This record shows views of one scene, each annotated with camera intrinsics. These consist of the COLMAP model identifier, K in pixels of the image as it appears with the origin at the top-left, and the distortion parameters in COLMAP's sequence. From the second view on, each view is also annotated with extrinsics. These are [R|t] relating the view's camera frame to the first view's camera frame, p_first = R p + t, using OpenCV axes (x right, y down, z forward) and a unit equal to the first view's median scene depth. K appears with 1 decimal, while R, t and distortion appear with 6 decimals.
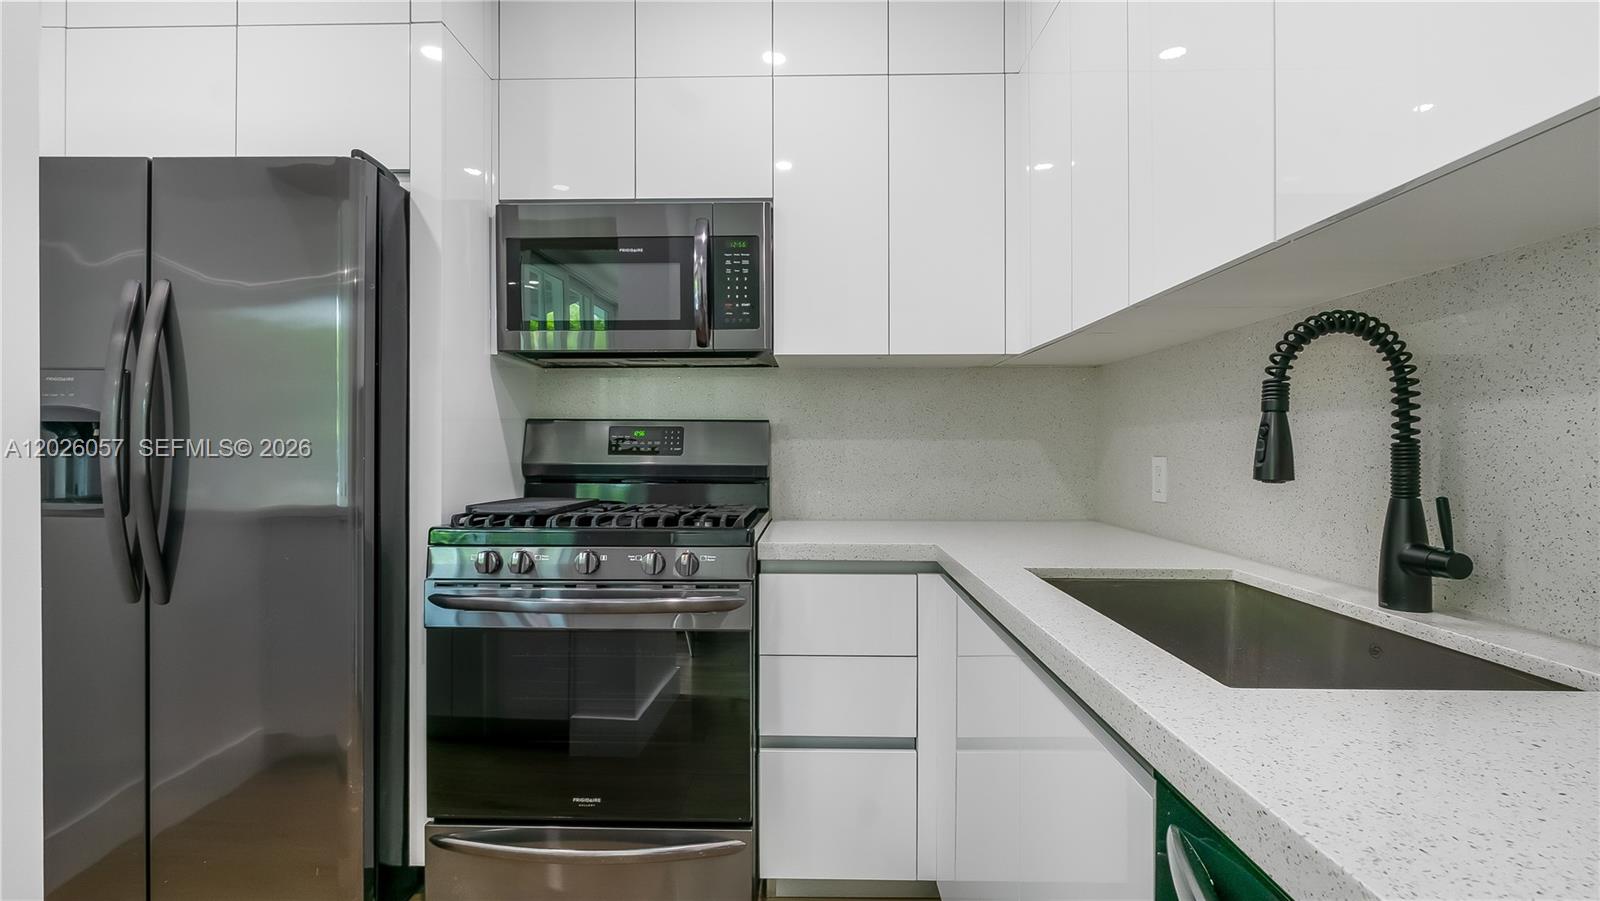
lens RADIAL K [[743.4, 0, 794.4], [0, 743.4, 442.8], [0, 0, 1]] dist [-0.005526, 0.001103]
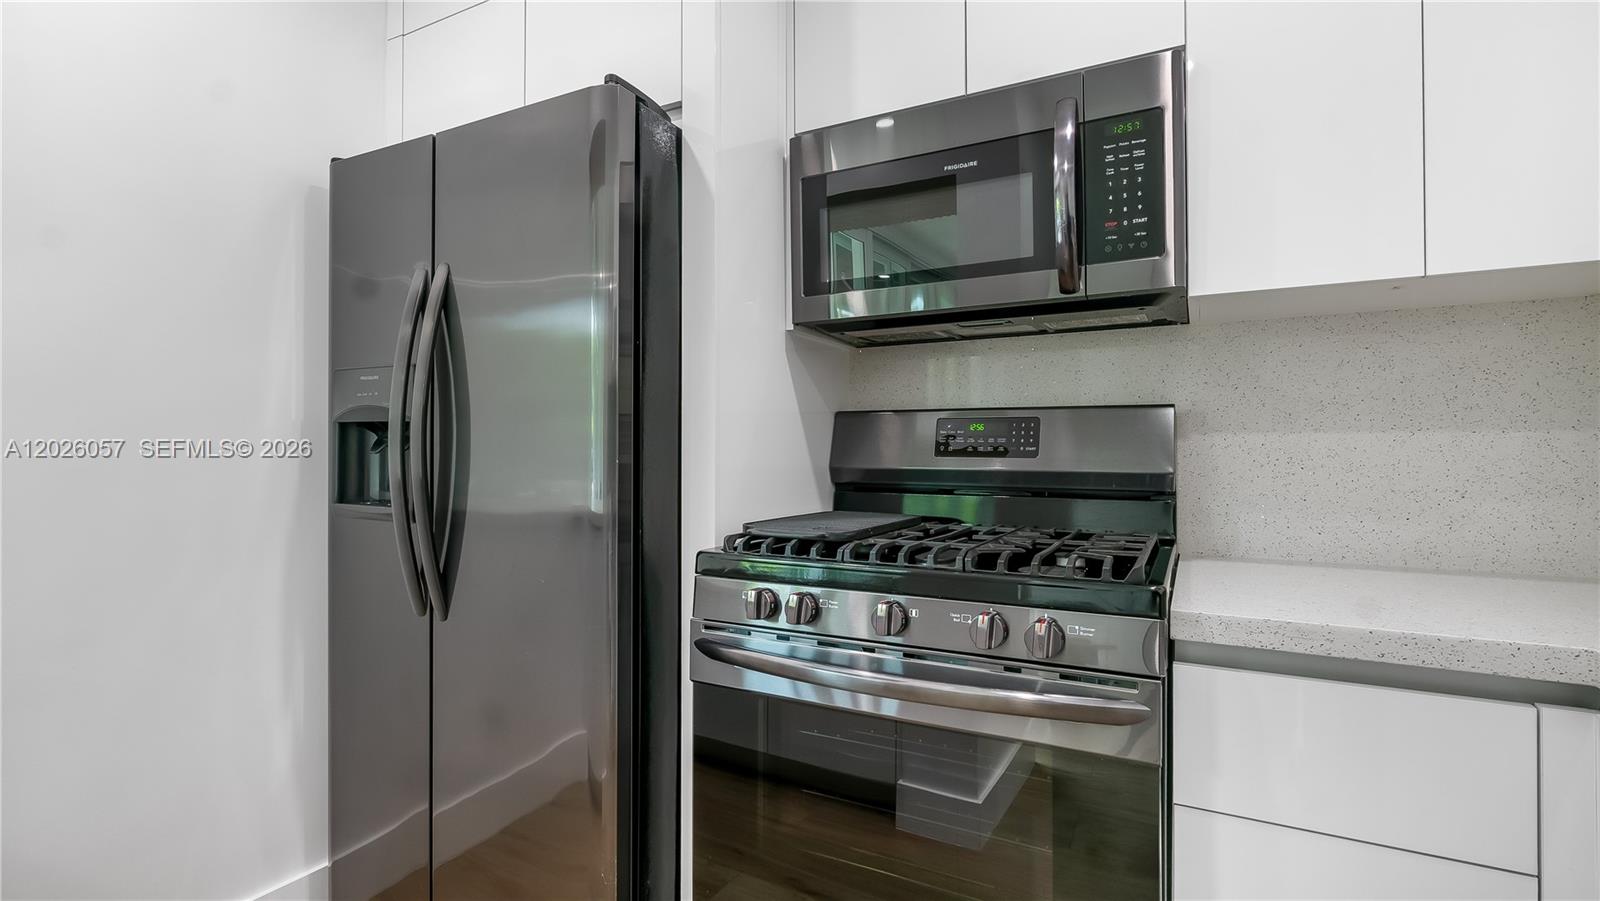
lens RADIAL K [[743.4, 0, 797.7], [0, 743.4, 443.4], [0, 0, 1]] dist [-0.005526, 0.001103]
pose [[0.892457, -0.004167, -0.451113, -0.042584], [0.004613, 0.999989, -0.000112, 0.002532], [0.451109, -0.001981, 0.892467, 0.314011]]
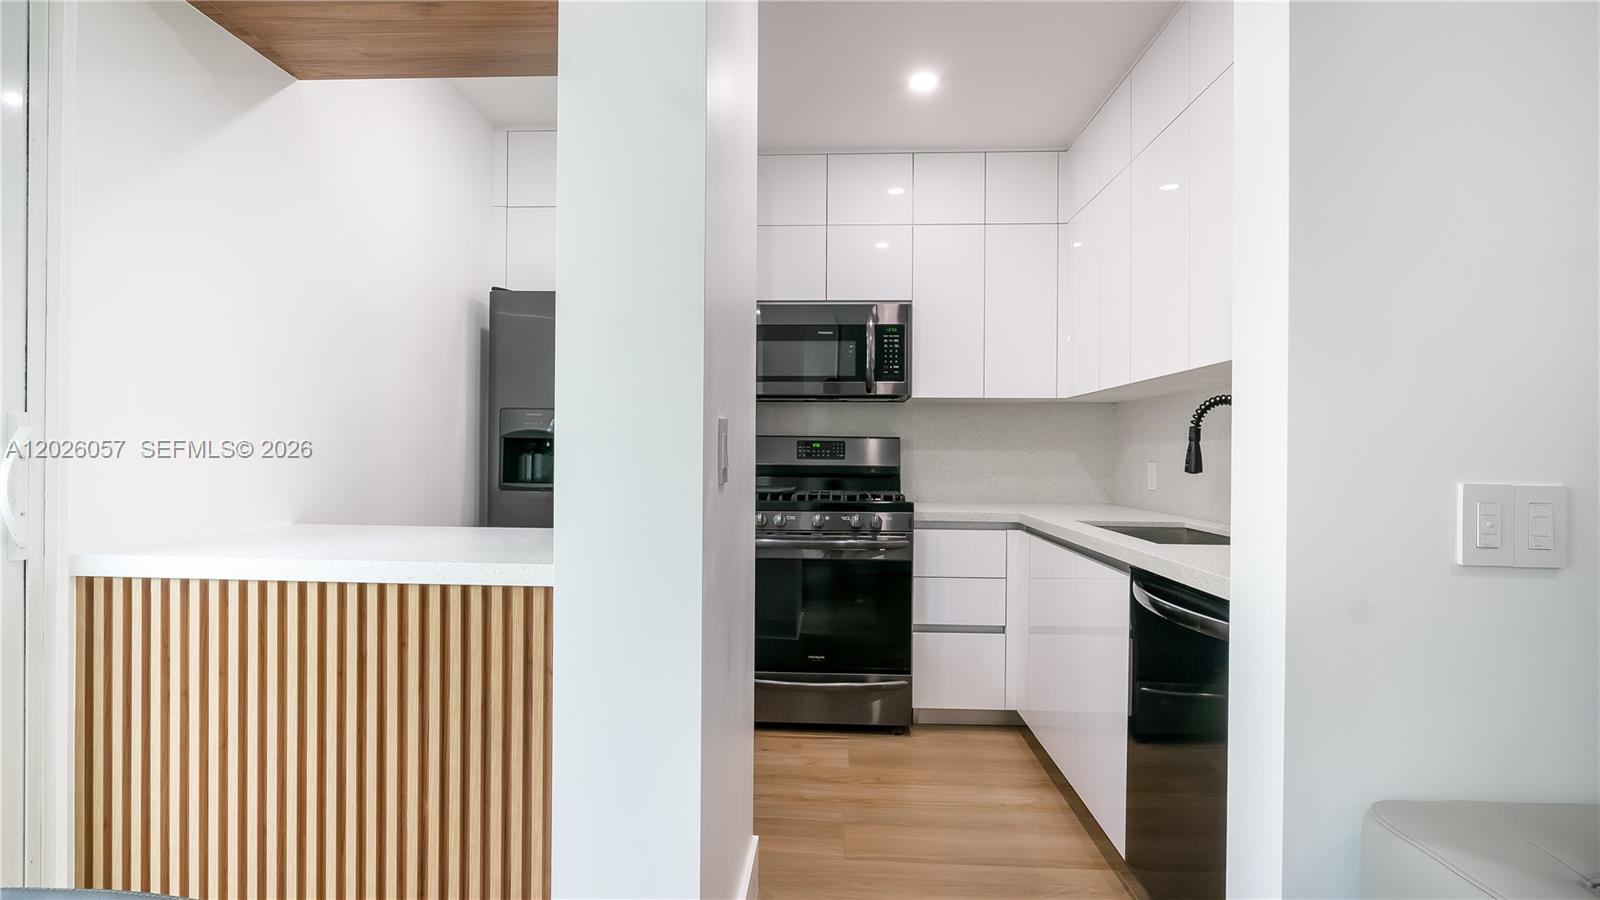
lens RADIAL K [[743.4, 0, 794.8], [0, 743.4, 455.6], [0, 0, 1]] dist [-0.005526, 0.001103]
pose [[0.999706, 0.007367, -0.023081, -0.255163], [-0.007173, 0.999938, 0.008475, -0.004800], [0.023142, -0.008307, 0.999698, -0.646186]]
